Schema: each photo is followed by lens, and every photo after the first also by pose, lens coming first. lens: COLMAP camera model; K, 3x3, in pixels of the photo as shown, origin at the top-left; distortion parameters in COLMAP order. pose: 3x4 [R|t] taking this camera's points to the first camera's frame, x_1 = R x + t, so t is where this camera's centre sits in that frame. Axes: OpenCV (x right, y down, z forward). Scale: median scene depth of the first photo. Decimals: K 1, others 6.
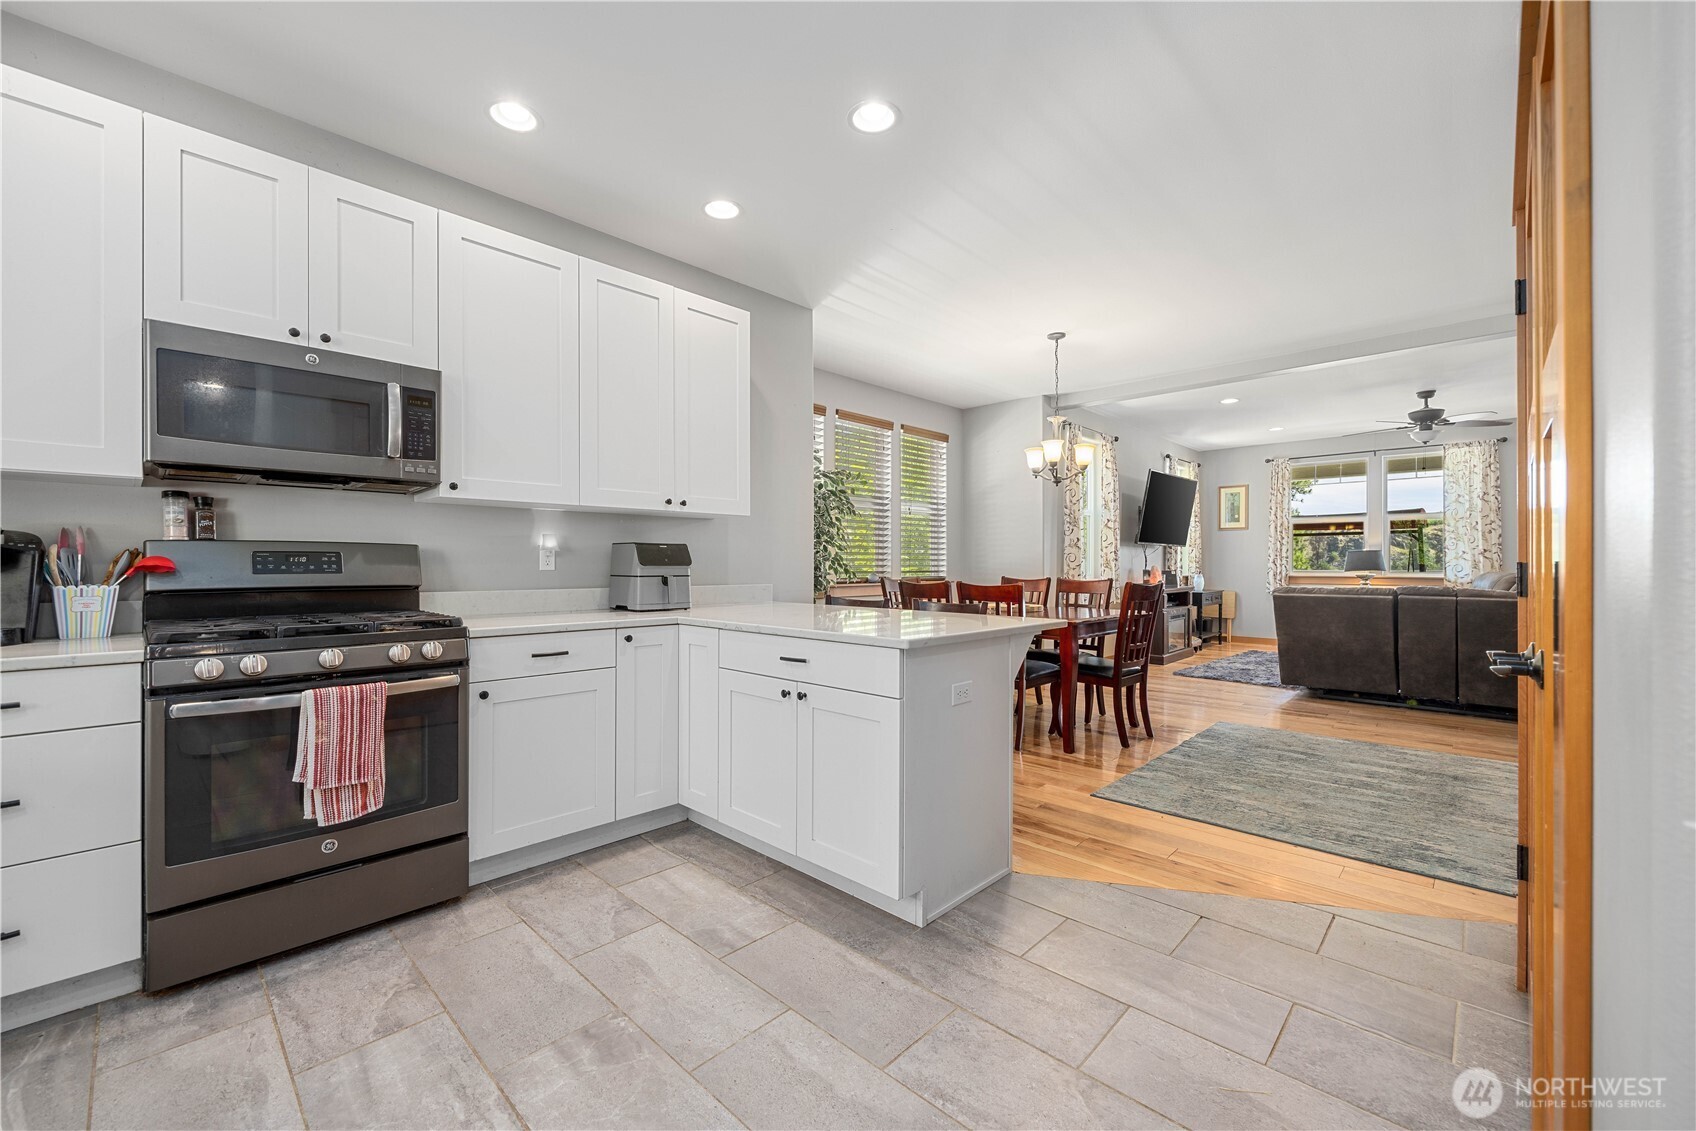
lens RADIAL K [[684.1, 0, 845.5], [0, 684.1, 564.4], [0, 0, 1]] dist [0.000489, -0.000515]
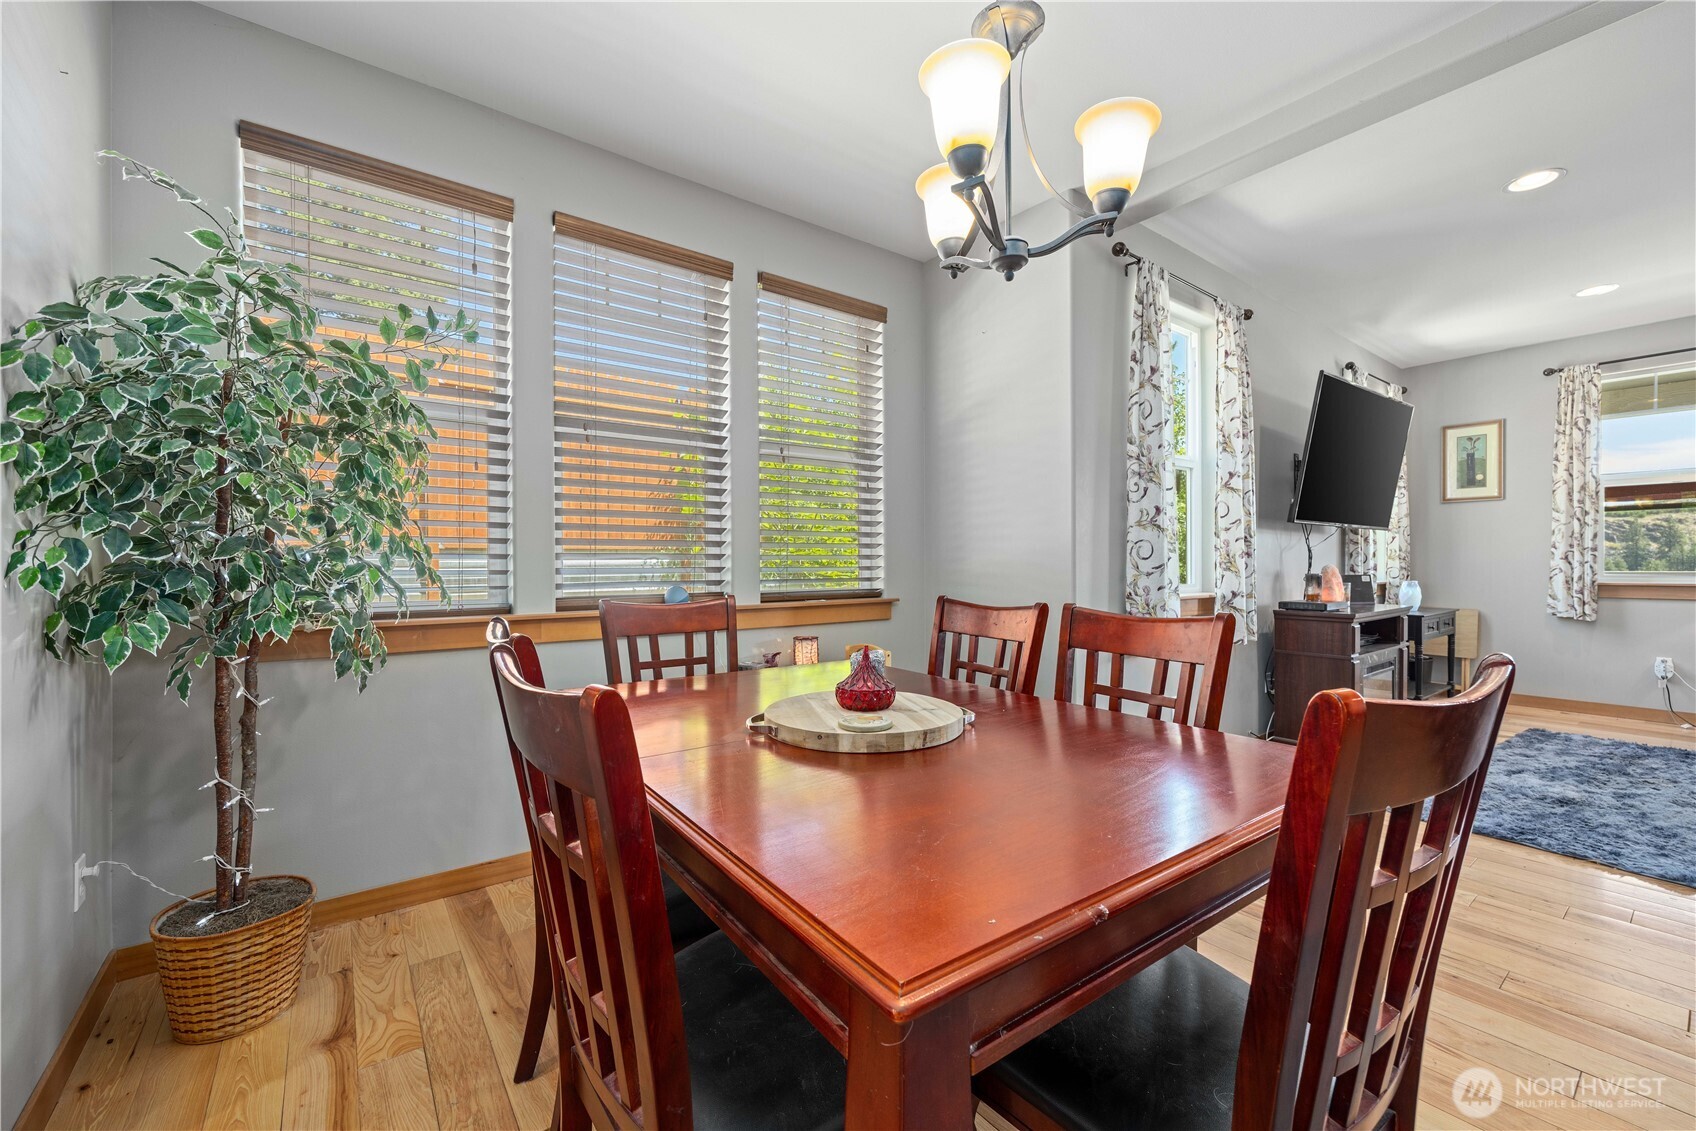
lens RADIAL K [[684.1, 0, 842.7], [0, 684.1, 563.3], [0, 0, 1]] dist [0.000489, -0.000515]
pose [[0.987234, -0.003188, -0.159242, 0.396131], [0.003346, 0.999994, 0.000725, -0.003198], [0.159238, -0.001248, 0.987239, 0.996686]]
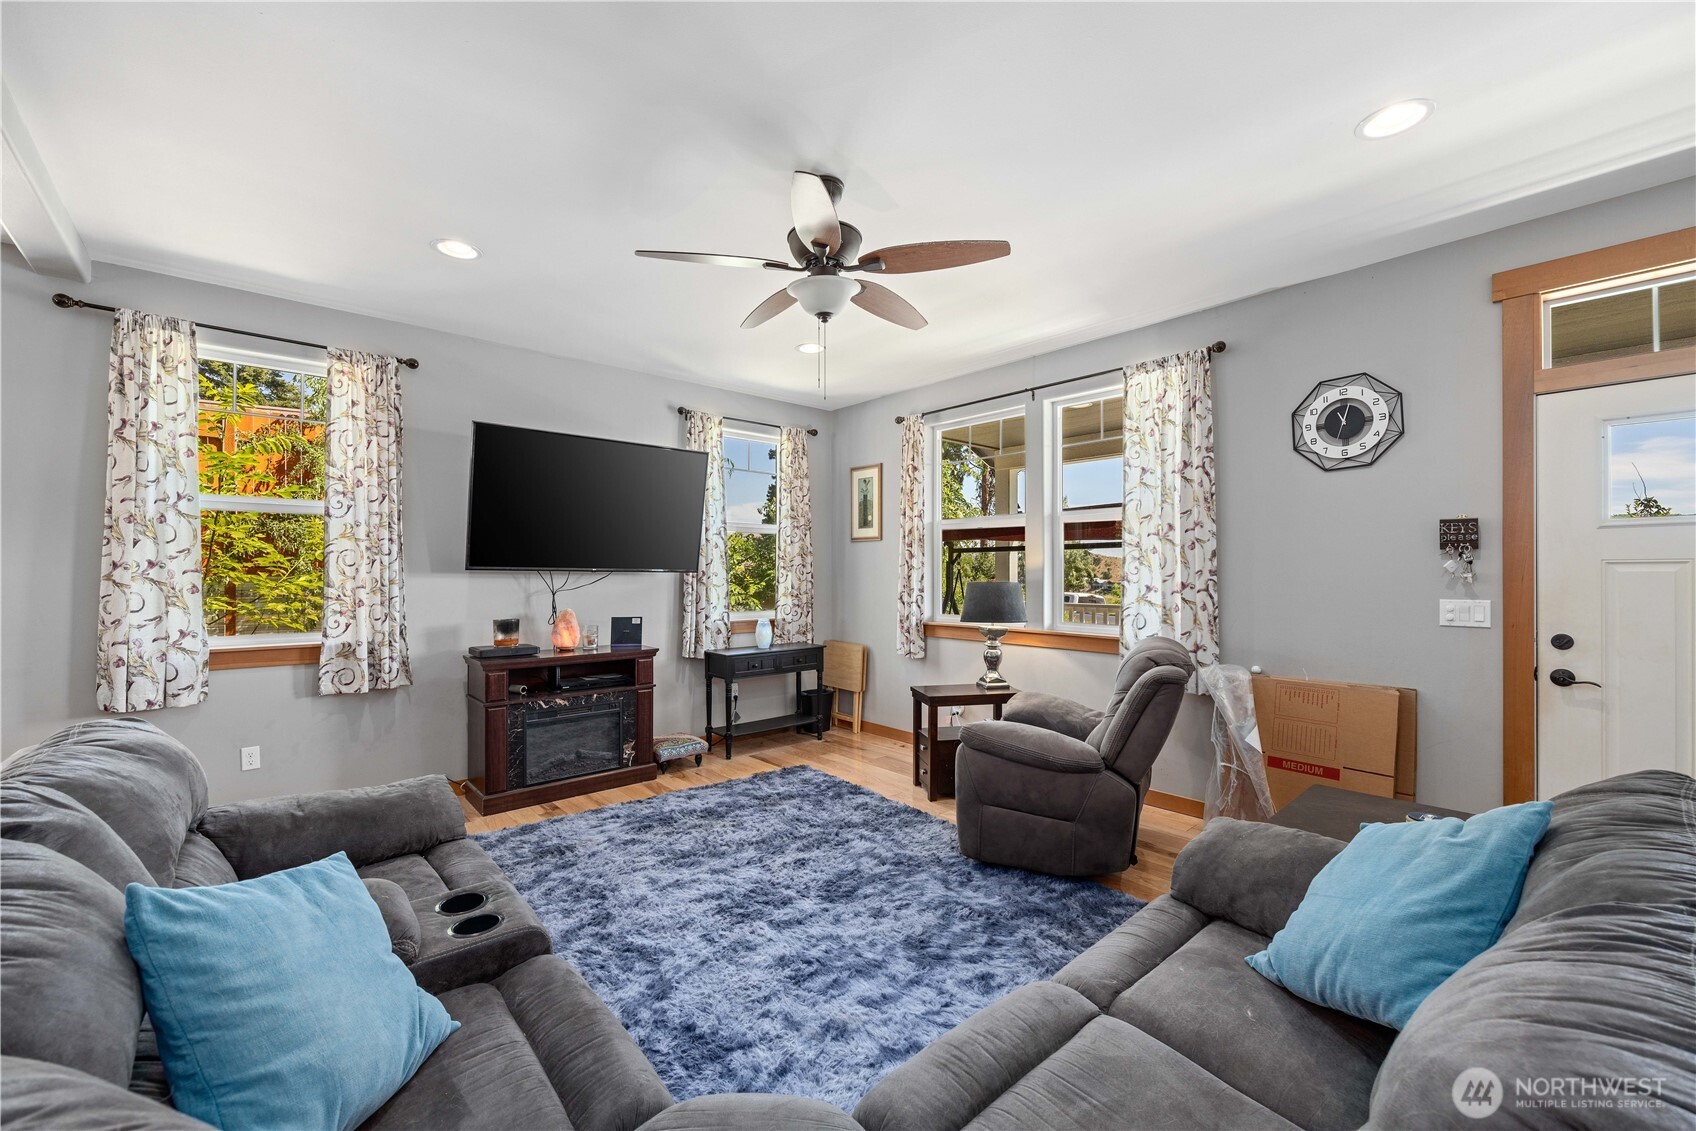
lens RADIAL K [[684.1, 0, 851.8], [0, 684.1, 574.3], [0, 0, 1]] dist [0.000489, -0.000515]
pose [[0.997425, 0.004186, -0.071597, 1.660457], [-0.004291, 0.999990, -0.001309, -0.058653], [0.071591, 0.001613, 0.997433, 1.153220]]
